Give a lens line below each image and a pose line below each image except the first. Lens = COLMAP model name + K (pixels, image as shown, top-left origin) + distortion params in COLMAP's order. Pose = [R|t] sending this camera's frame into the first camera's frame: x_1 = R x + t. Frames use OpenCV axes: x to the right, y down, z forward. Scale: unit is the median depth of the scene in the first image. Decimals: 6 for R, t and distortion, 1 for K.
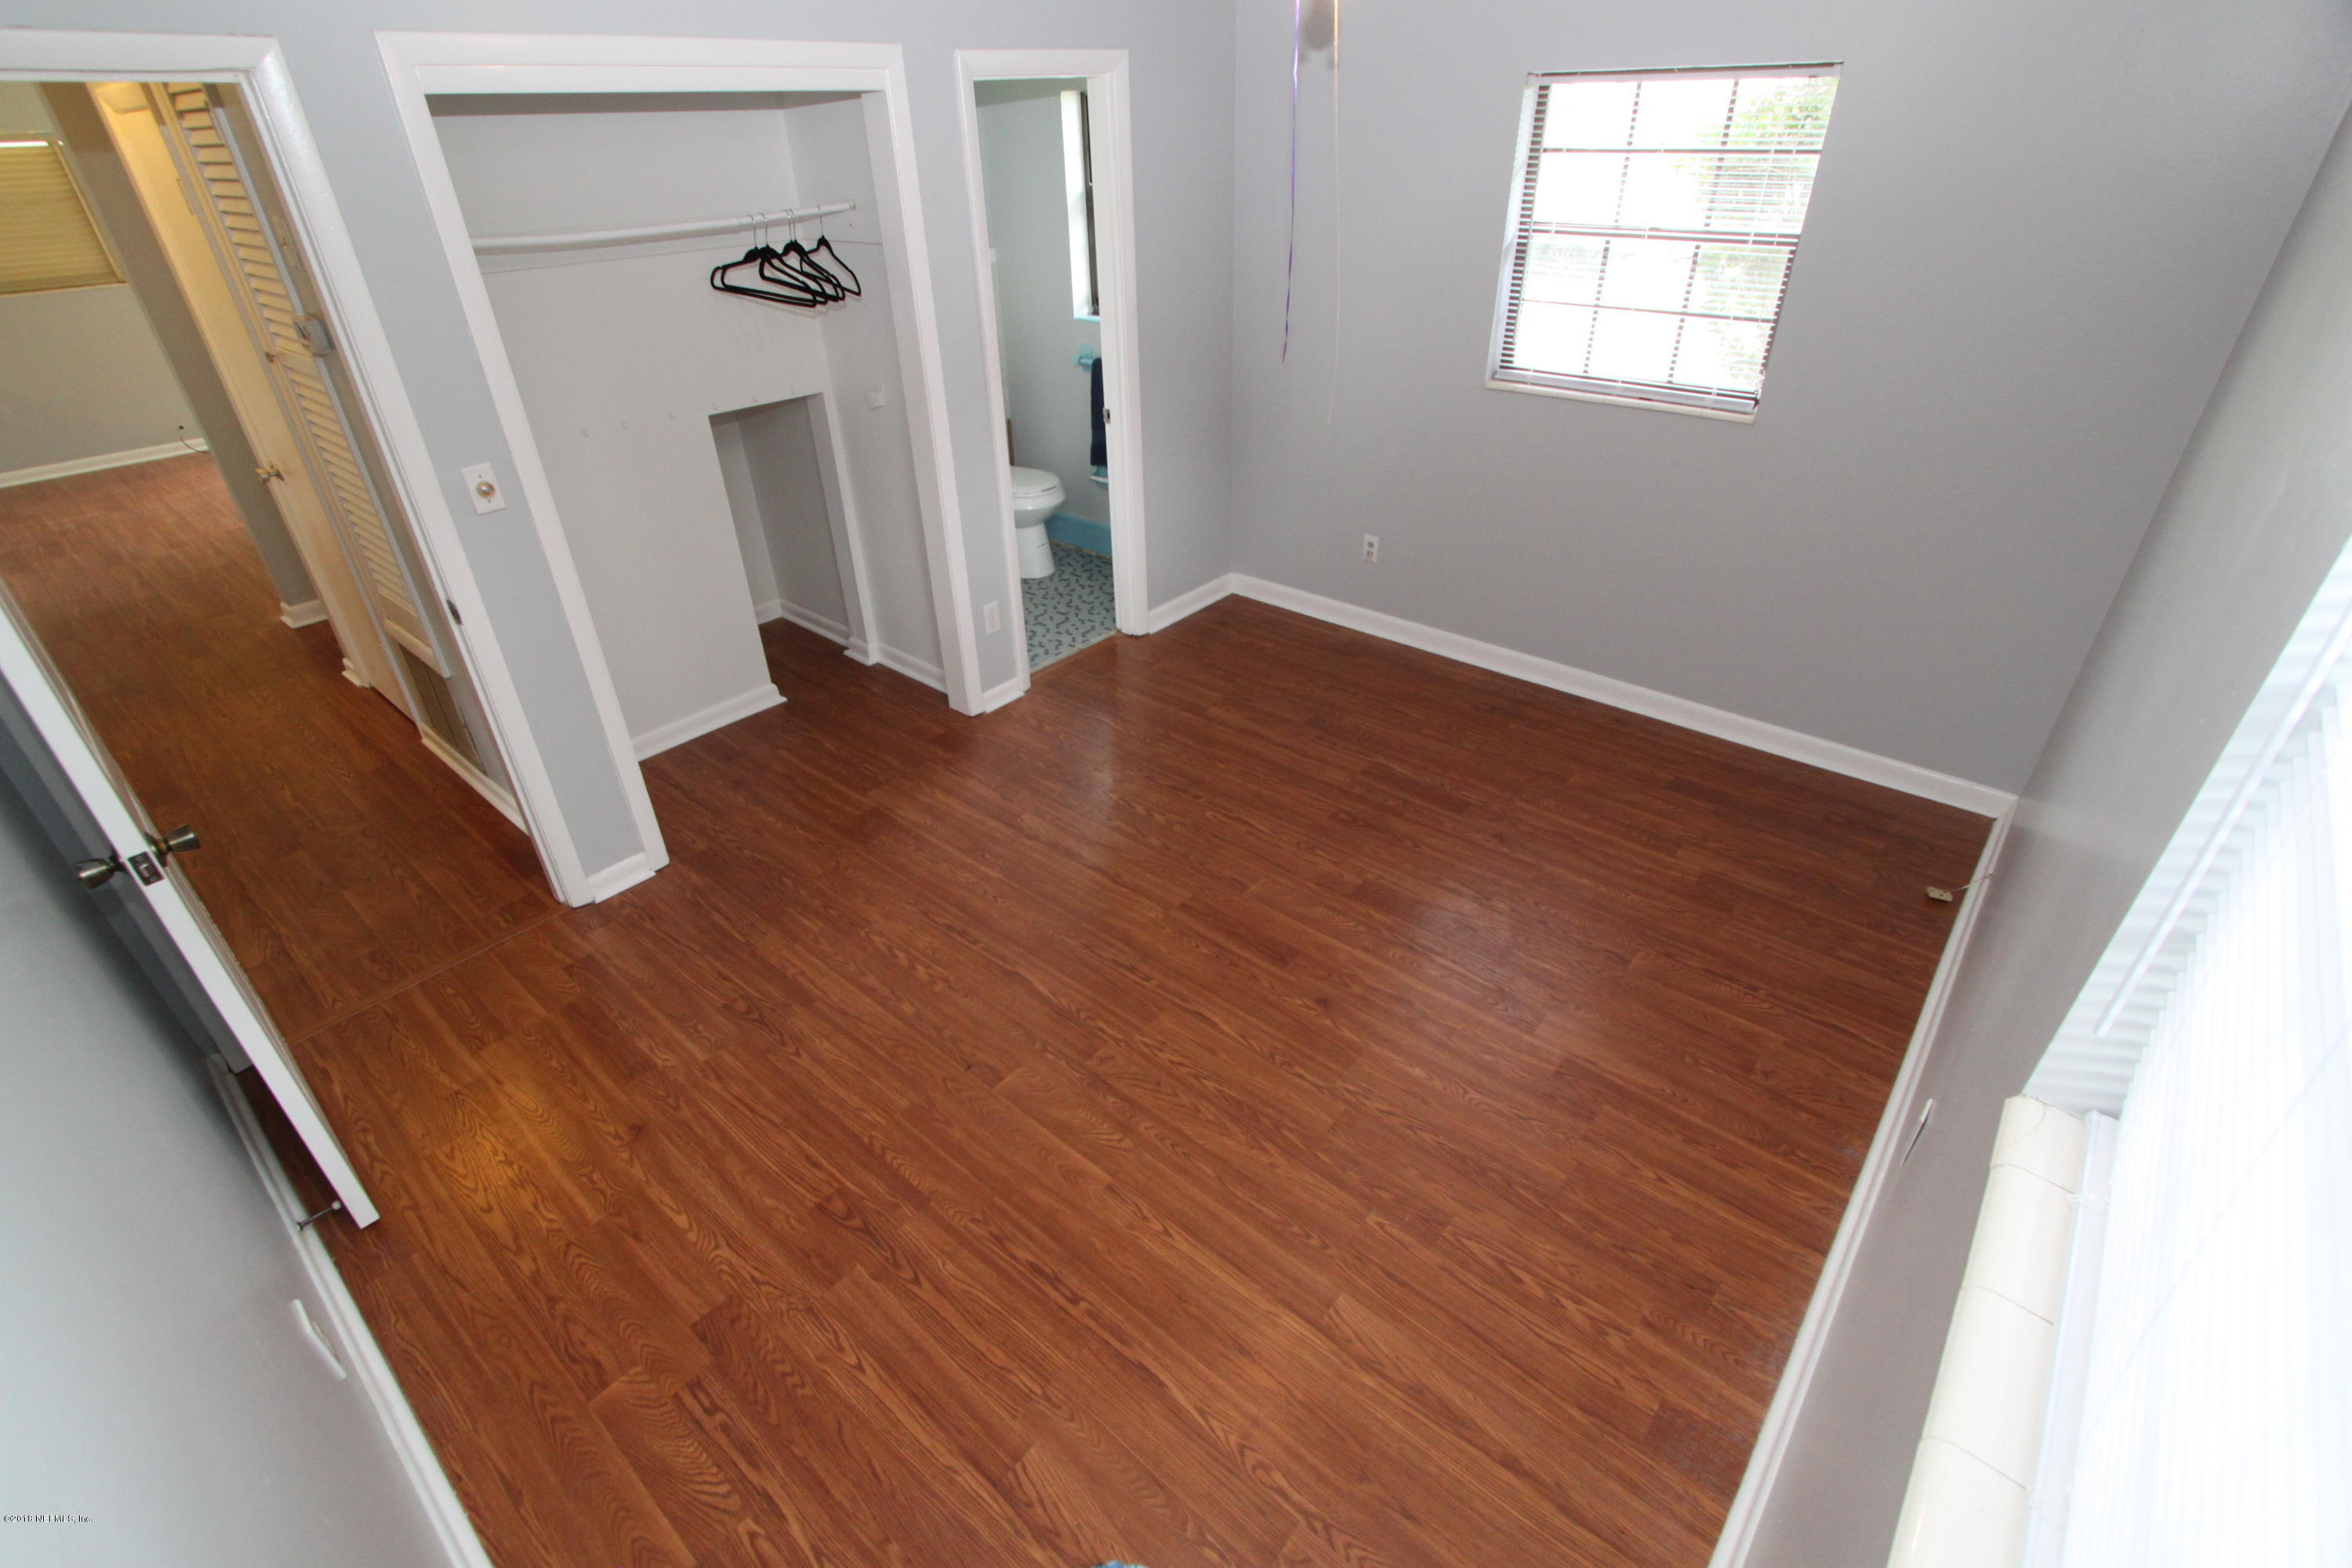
lens RADIAL K [[1072.0, 0, 1155.6], [0, 1072.0, 784.1], [0, 0, 1]] dist [-0.017035, 0.001513]
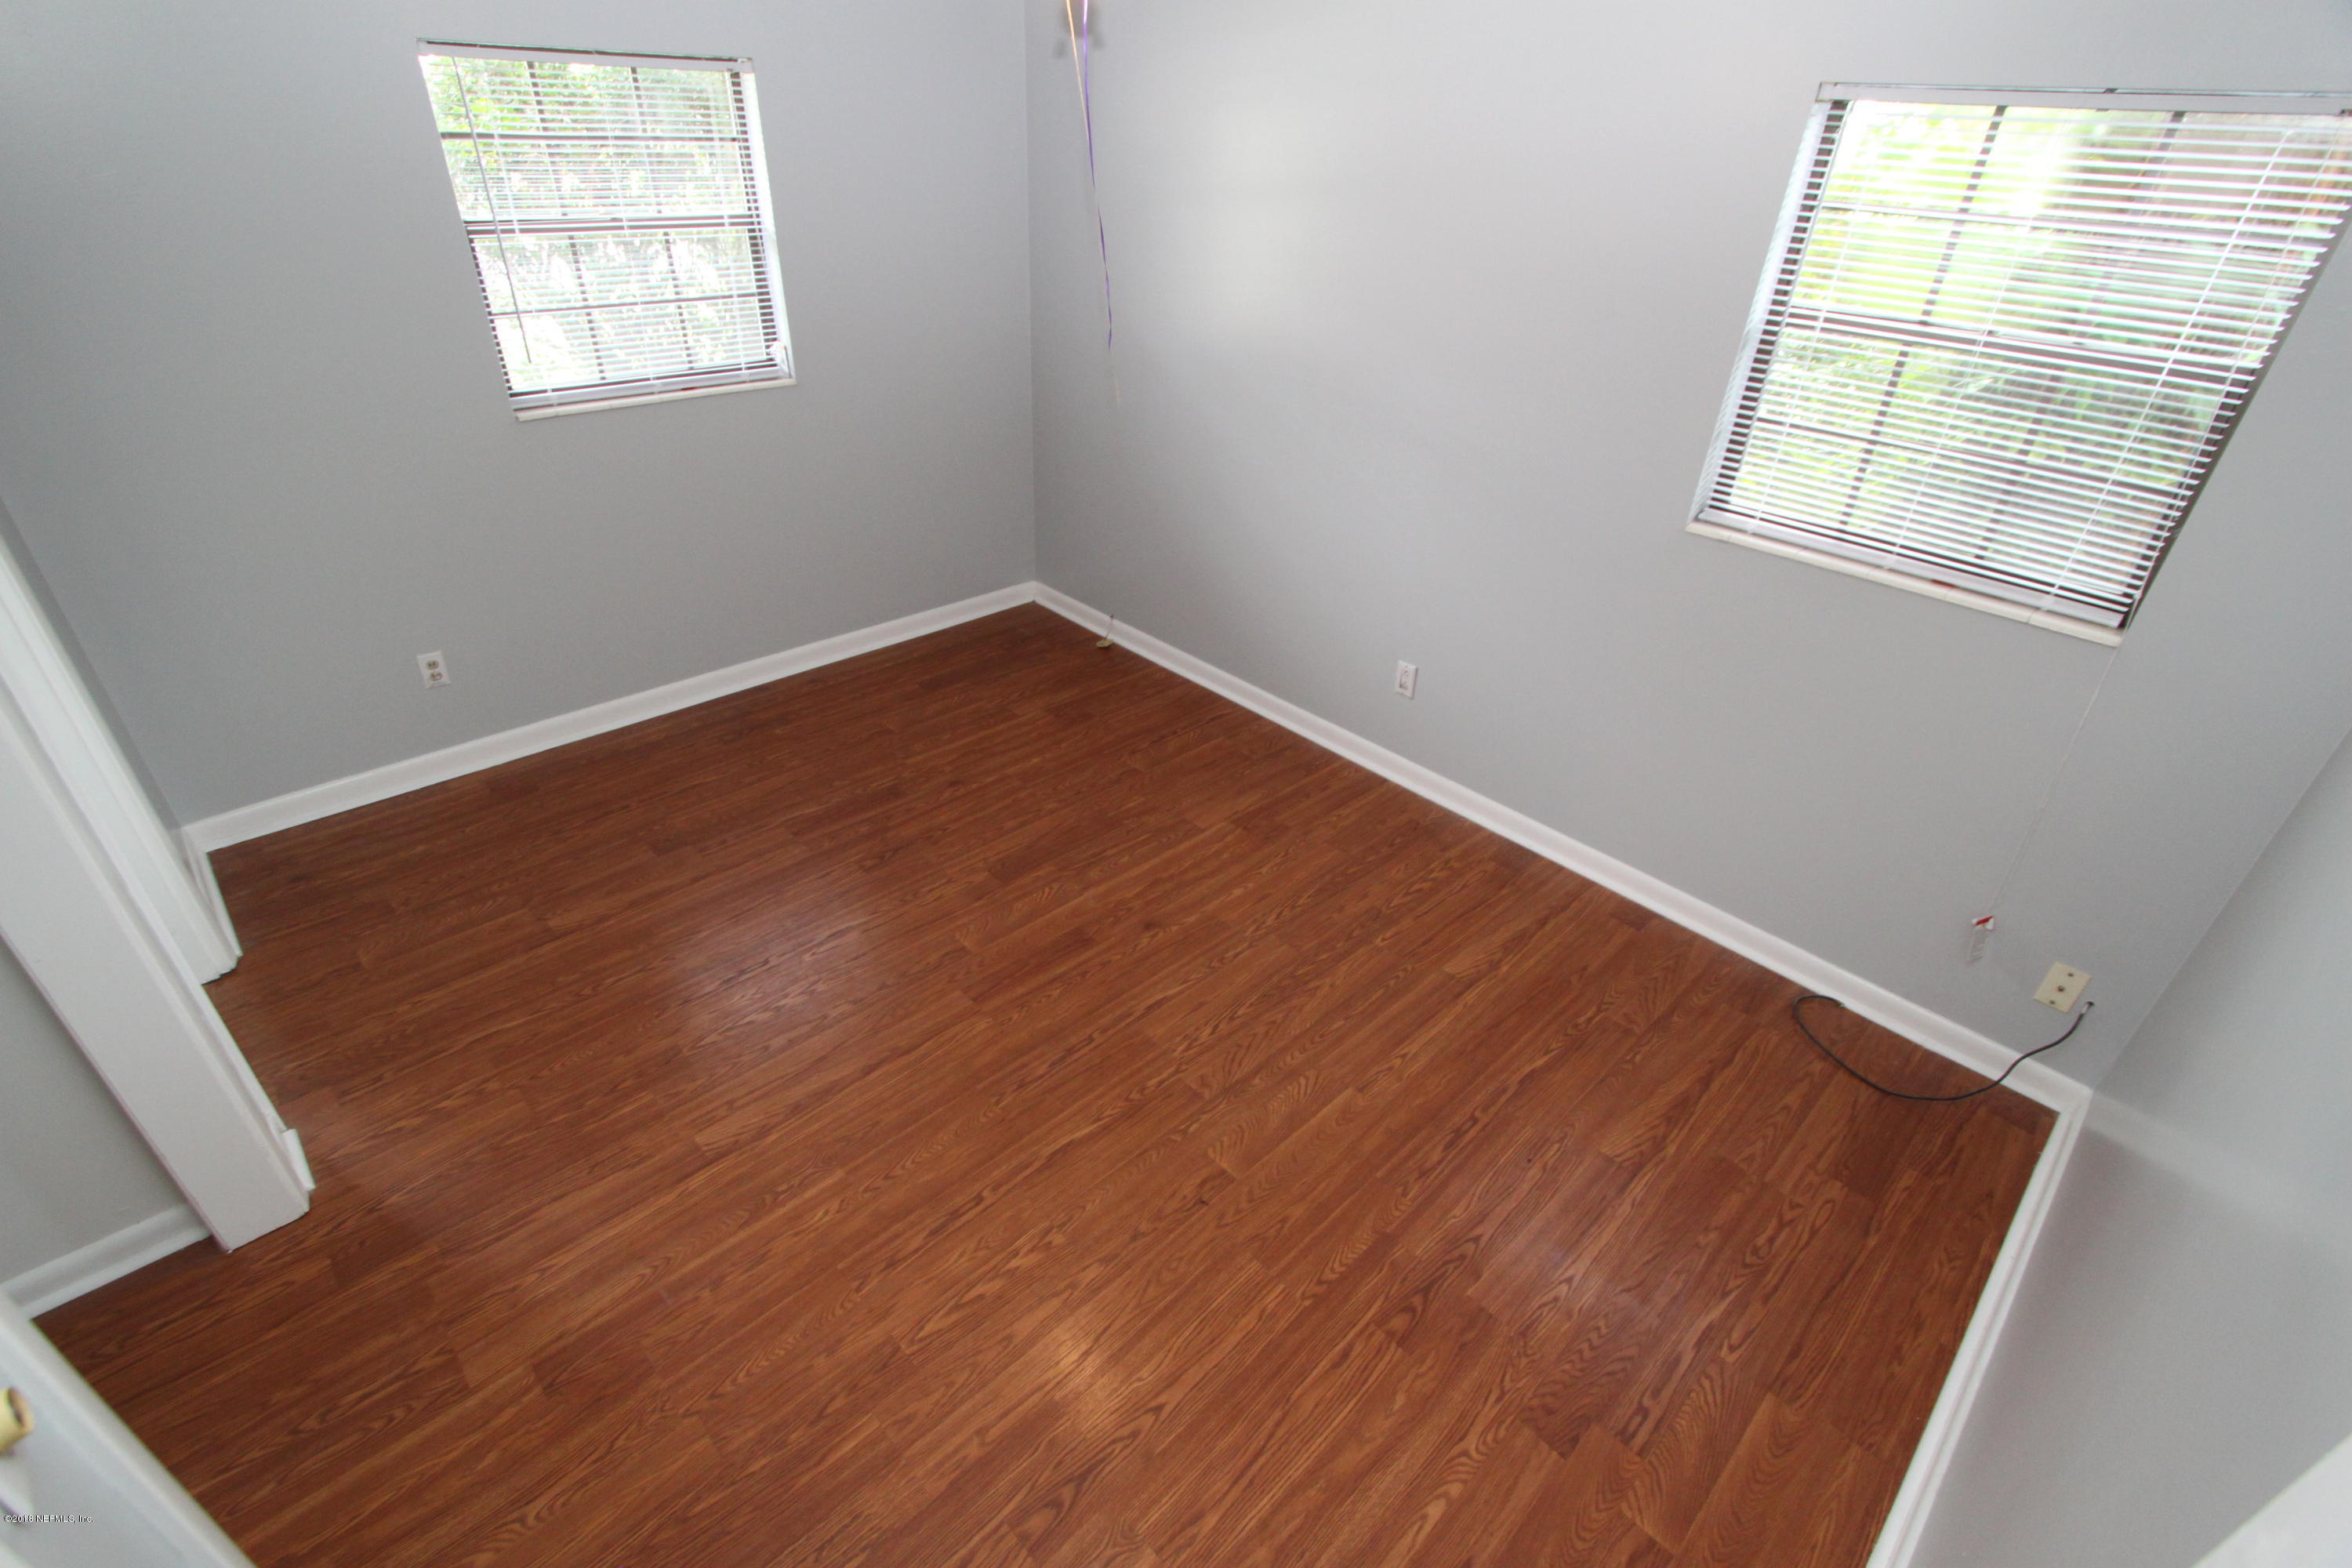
lens RADIAL K [[1072.0, 0, 1155.6], [0, 1072.0, 784.1], [0, 0, 1]] dist [-0.017035, 0.001513]
pose [[0.093230, -0.505298, 0.857894, -0.788976], [0.492225, 0.772375, 0.401436, -0.383064], [-0.865461, 0.384851, 0.320729, 0.656989]]
